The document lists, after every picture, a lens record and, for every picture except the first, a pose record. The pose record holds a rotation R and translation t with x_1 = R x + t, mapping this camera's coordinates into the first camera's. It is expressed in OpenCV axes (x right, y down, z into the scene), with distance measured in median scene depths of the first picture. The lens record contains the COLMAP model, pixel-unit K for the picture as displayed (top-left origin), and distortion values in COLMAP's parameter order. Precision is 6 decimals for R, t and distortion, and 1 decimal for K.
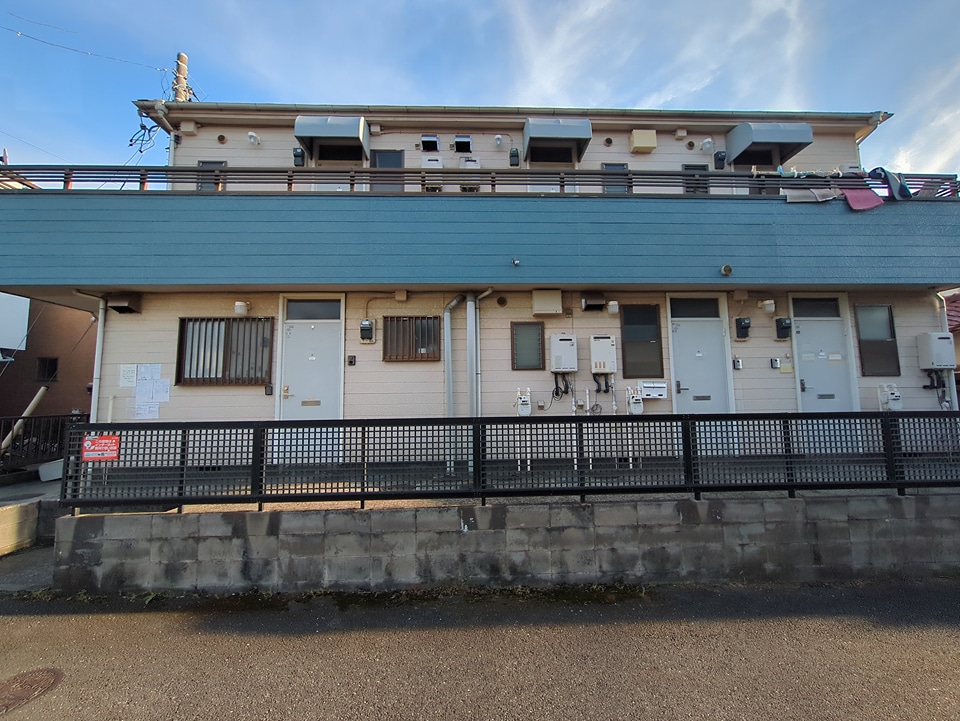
lens RADIAL K [[378.2, 0, 483.5], [0, 378.2, 361.1], [0, 0, 1]] dist [-0.004292, 0.002444]
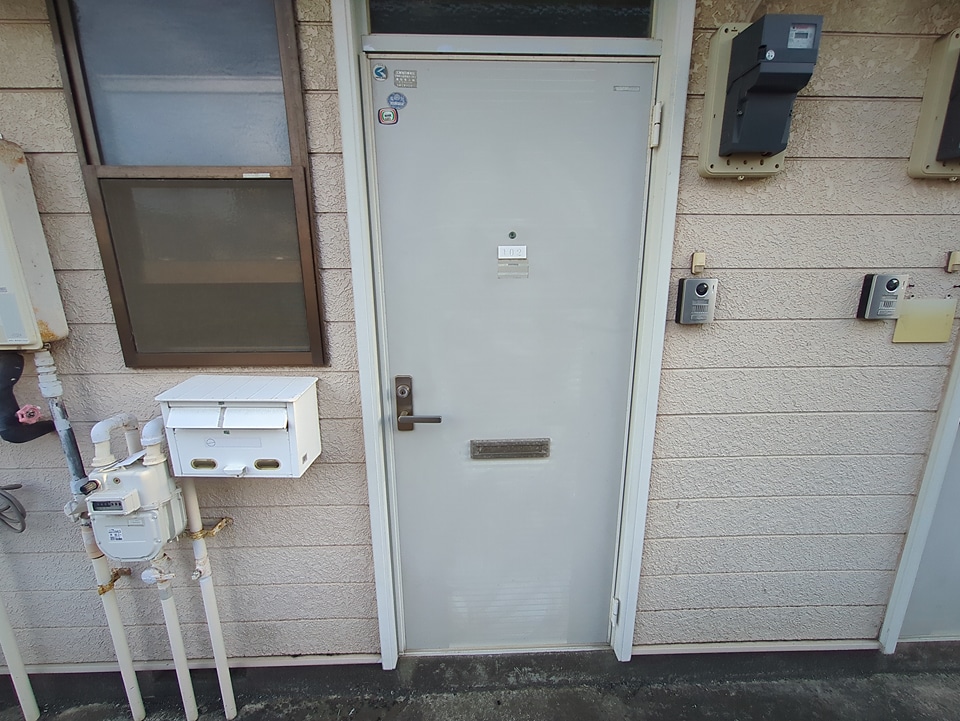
lens RADIAL K [[378.2, 0, 483.5], [0, 378.2, 361.1], [0, 0, 1]] dist [-0.004292, 0.002444]
pose [[0.999658, 0.018369, -0.018599, 0.577859], [-0.011679, 0.950381, 0.310868, -0.024259], [0.023386, -0.310545, 0.950271, 0.816266]]
